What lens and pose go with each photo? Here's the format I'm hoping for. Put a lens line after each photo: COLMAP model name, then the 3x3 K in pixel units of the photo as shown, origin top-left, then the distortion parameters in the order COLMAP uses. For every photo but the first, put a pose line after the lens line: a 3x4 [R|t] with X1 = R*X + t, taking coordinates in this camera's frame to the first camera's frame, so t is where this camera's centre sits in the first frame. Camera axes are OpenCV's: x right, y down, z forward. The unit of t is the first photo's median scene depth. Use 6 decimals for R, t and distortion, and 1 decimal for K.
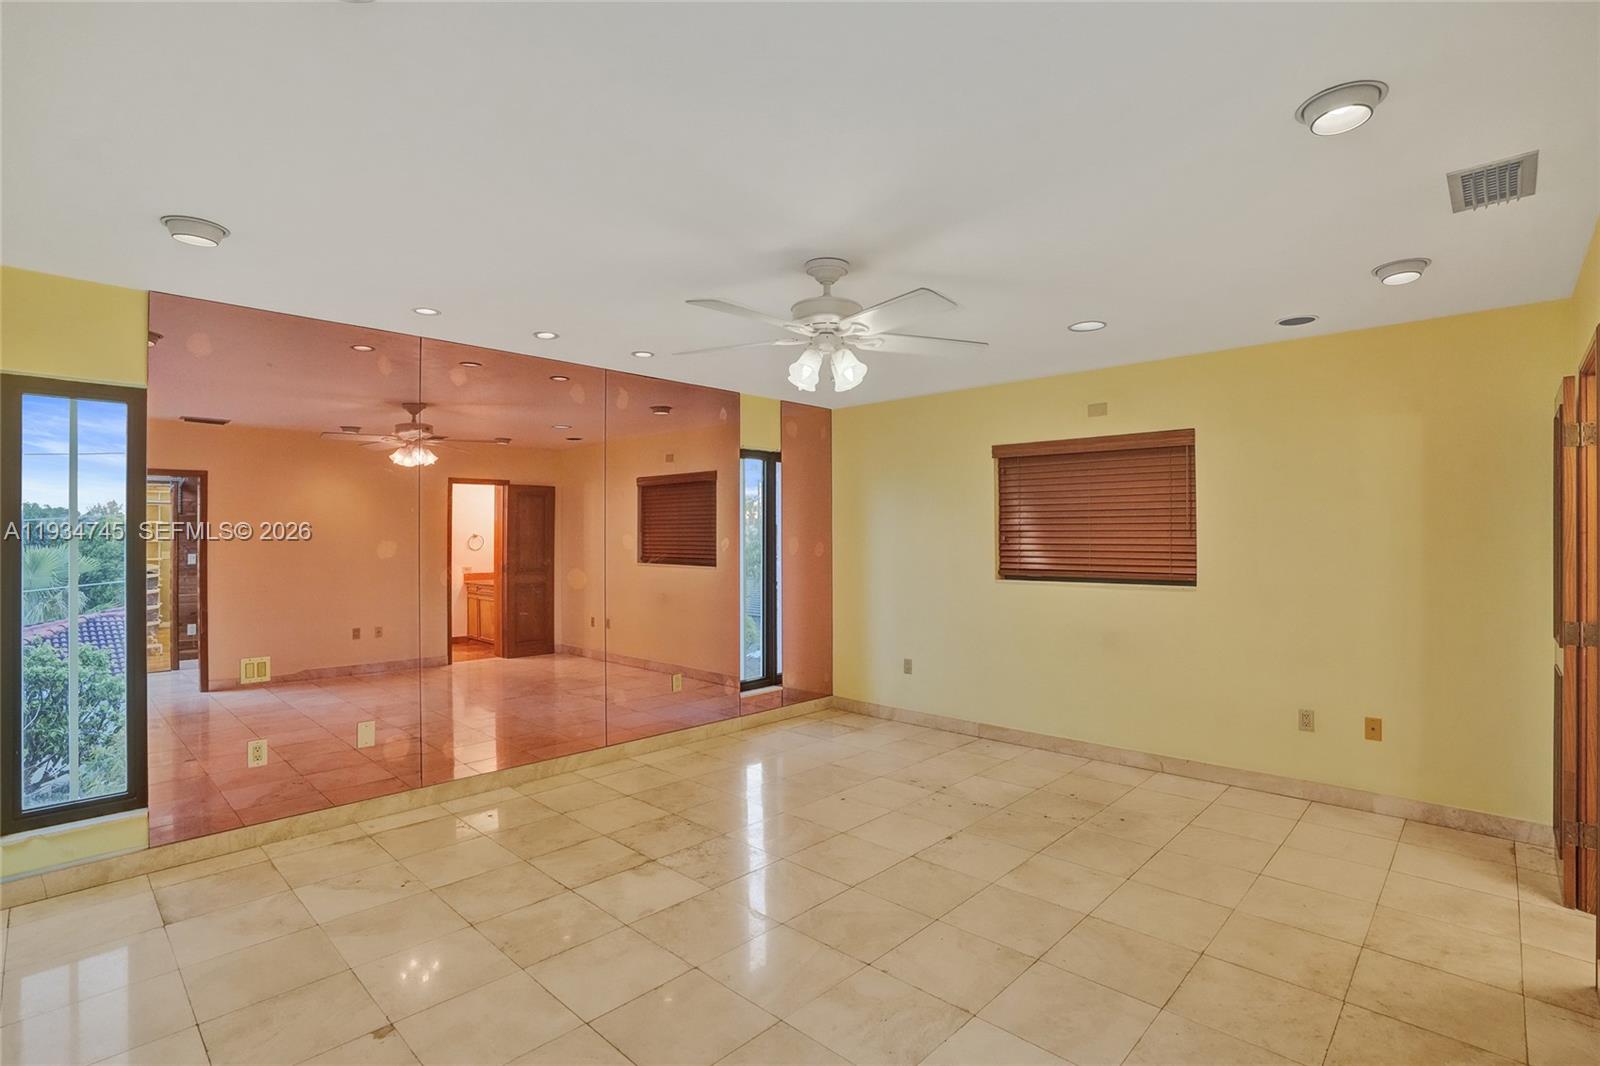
lens RADIAL K [[760.0, 0, 809.8], [0, 760.0, 532.4], [0, 0, 1]] dist [-0.063025, 0.023916]
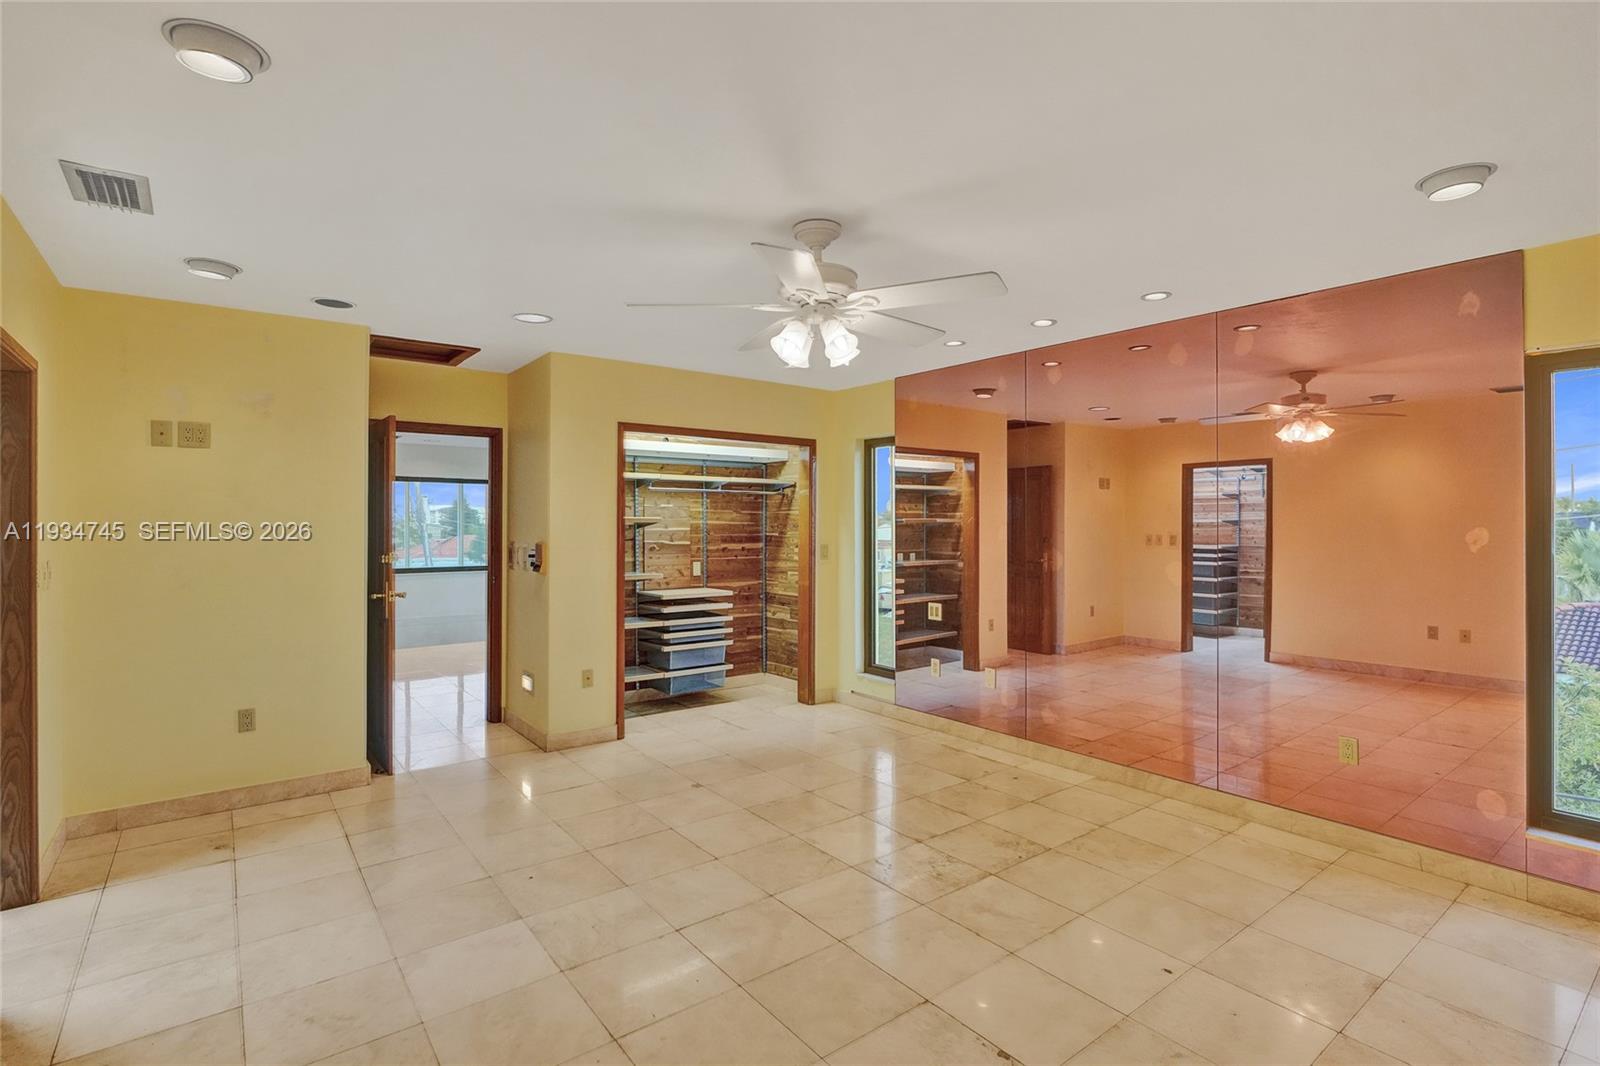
lens RADIAL K [[758.7, 0, 815.6], [0, 758.7, 523.3], [0, 0, 1]] dist [0.001651, -0.000229]
pose [[-0.144484, 0.008673, -0.989469, 0.620948], [0.011359, 0.999910, 0.007106, -0.007140], [0.989442, -0.010212, -0.144569, 0.751252]]
